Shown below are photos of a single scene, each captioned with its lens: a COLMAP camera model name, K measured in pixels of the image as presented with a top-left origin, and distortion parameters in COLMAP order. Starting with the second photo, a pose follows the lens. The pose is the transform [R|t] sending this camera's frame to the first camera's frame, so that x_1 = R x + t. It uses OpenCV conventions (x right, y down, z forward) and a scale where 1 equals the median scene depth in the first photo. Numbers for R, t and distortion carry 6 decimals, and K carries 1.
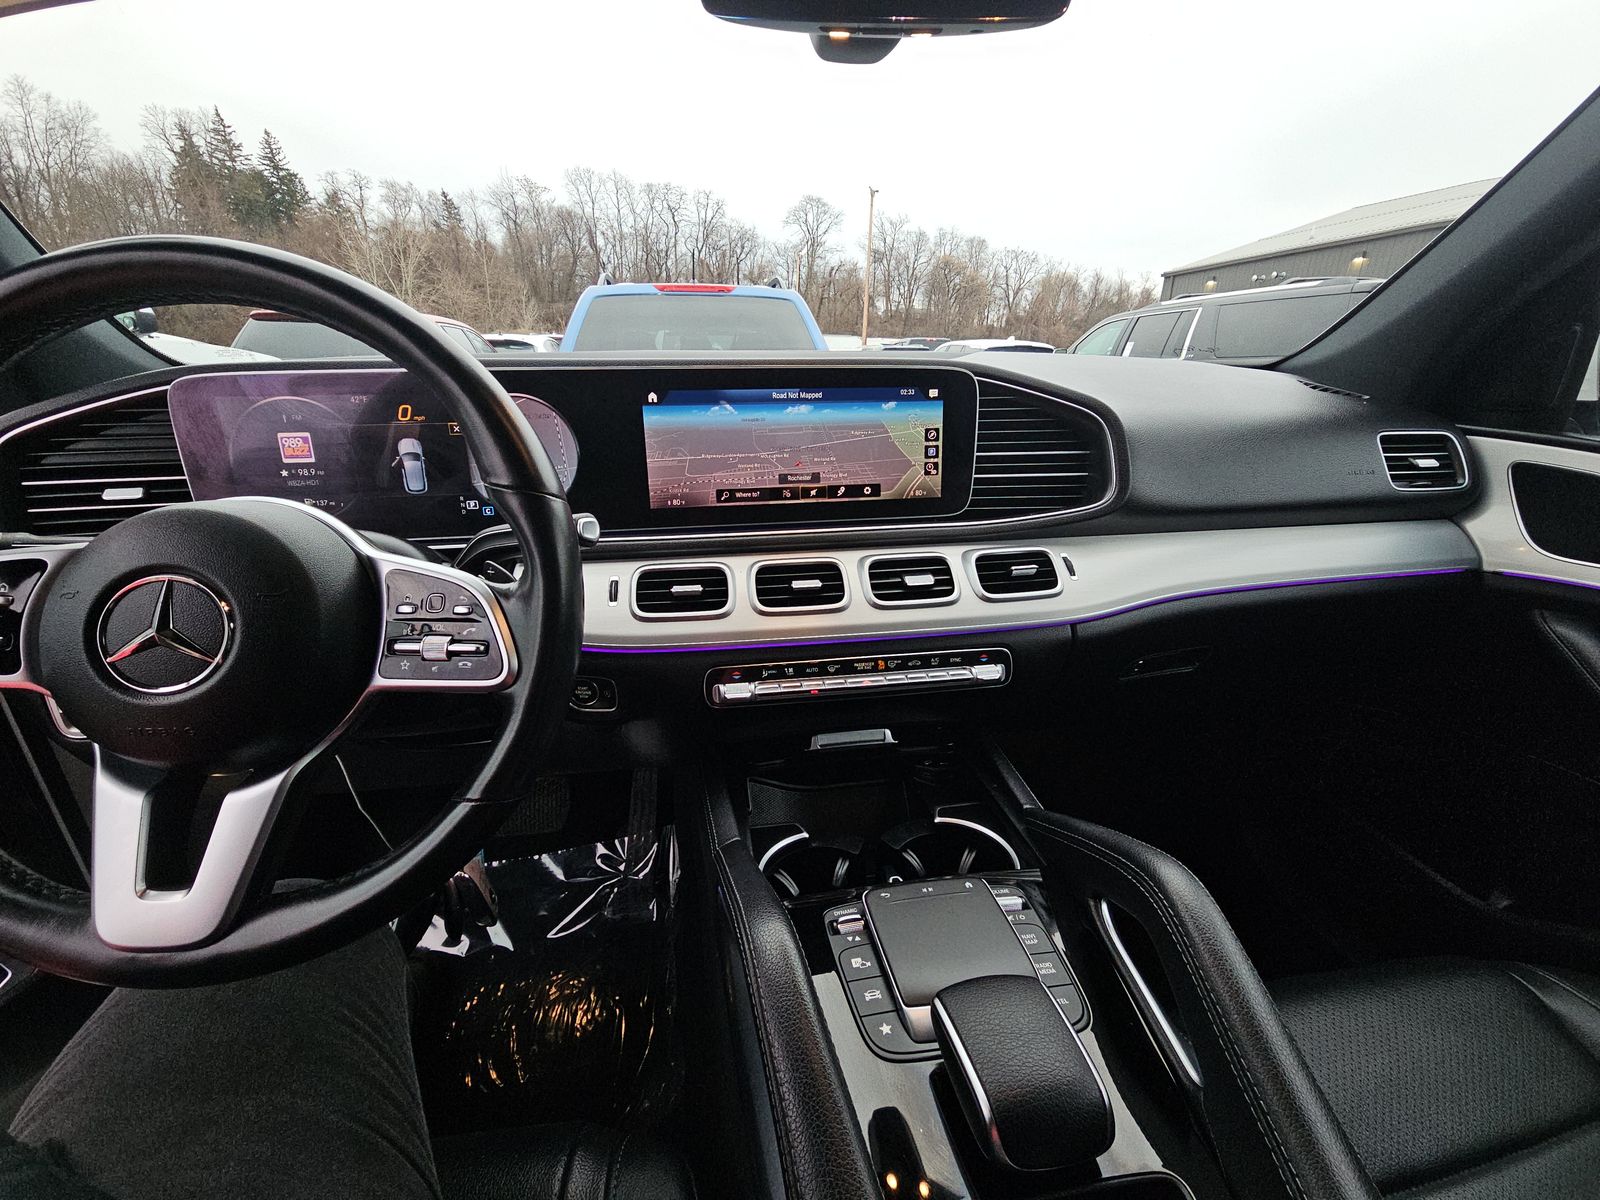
lens RADIAL K [[644.9, 0, 803.5], [0, 644.9, 603.9], [0, 0, 1]] dist [0.002640, -0.002715]
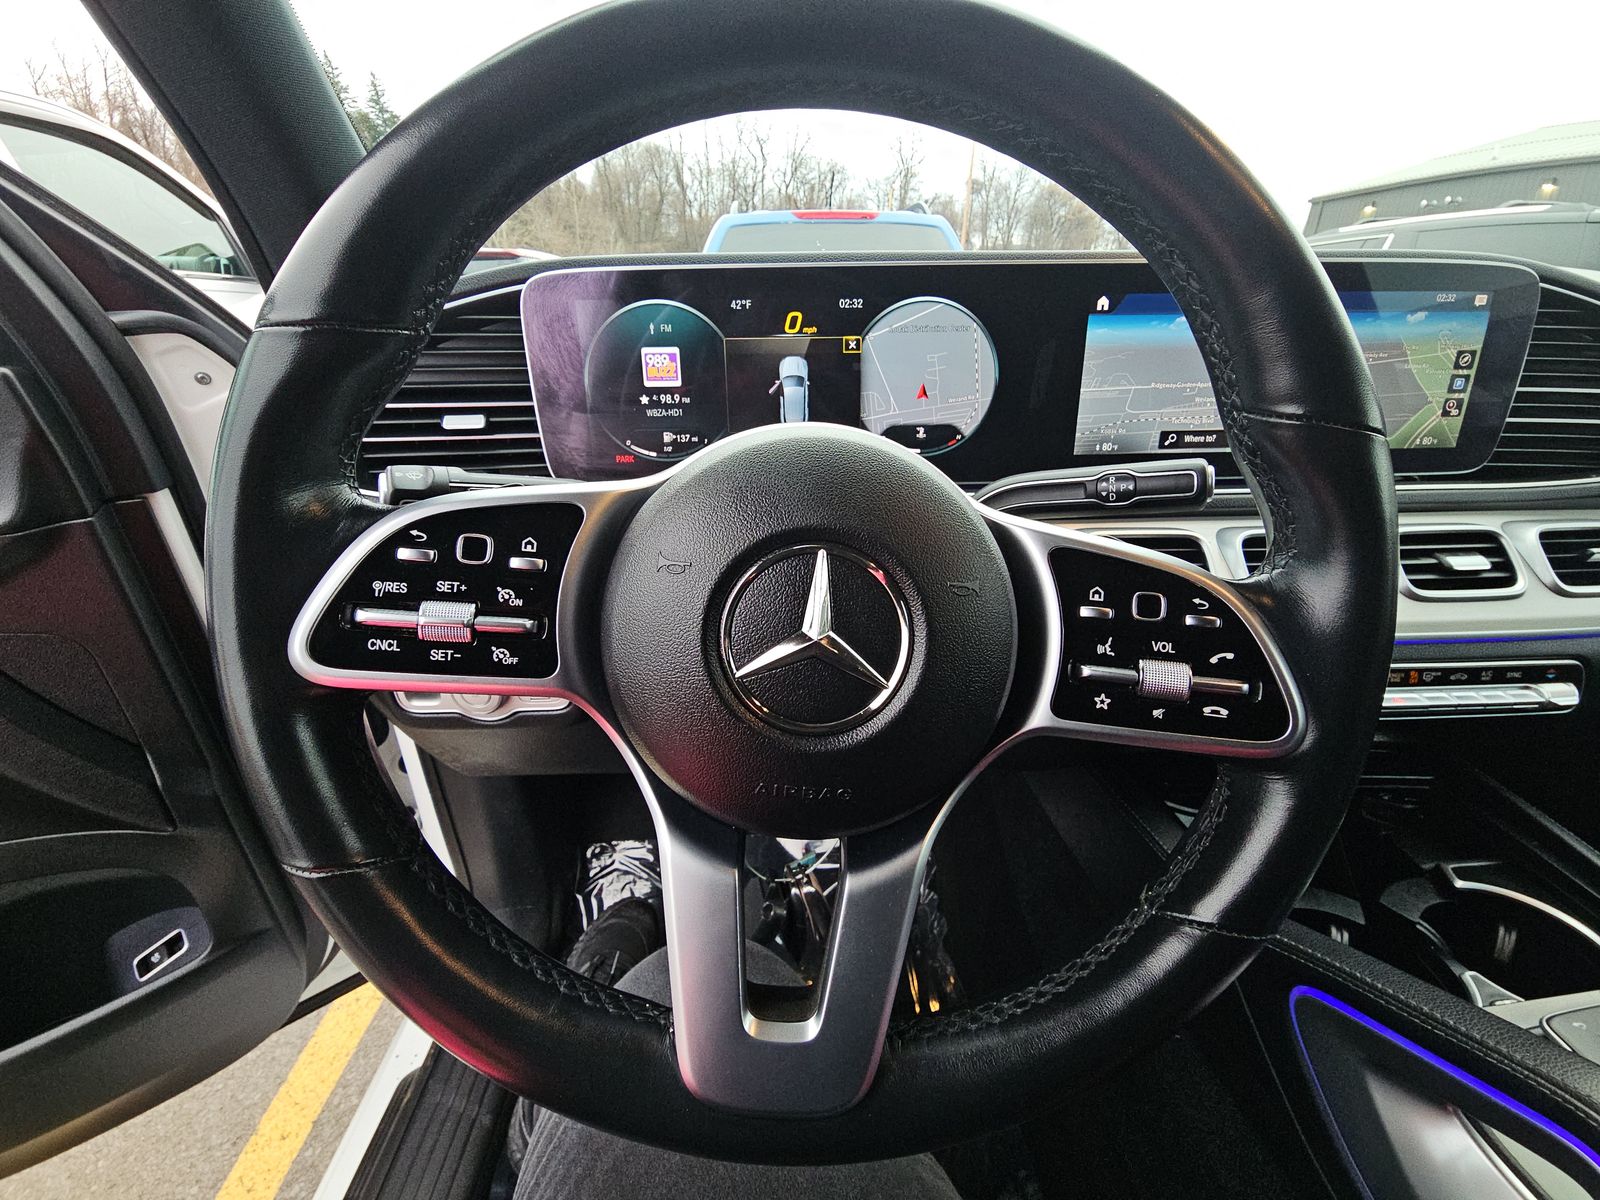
lens RADIAL K [[644.9, 0, 794.2], [0, 644.9, 601.2], [0, 0, 1]] dist [0.002640, -0.002715]
pose [[0.993030, 0.046427, -0.108332, -0.465779], [-0.038687, 0.996619, 0.072489, -0.016113], [0.111331, -0.067793, 0.991468, 0.185589]]
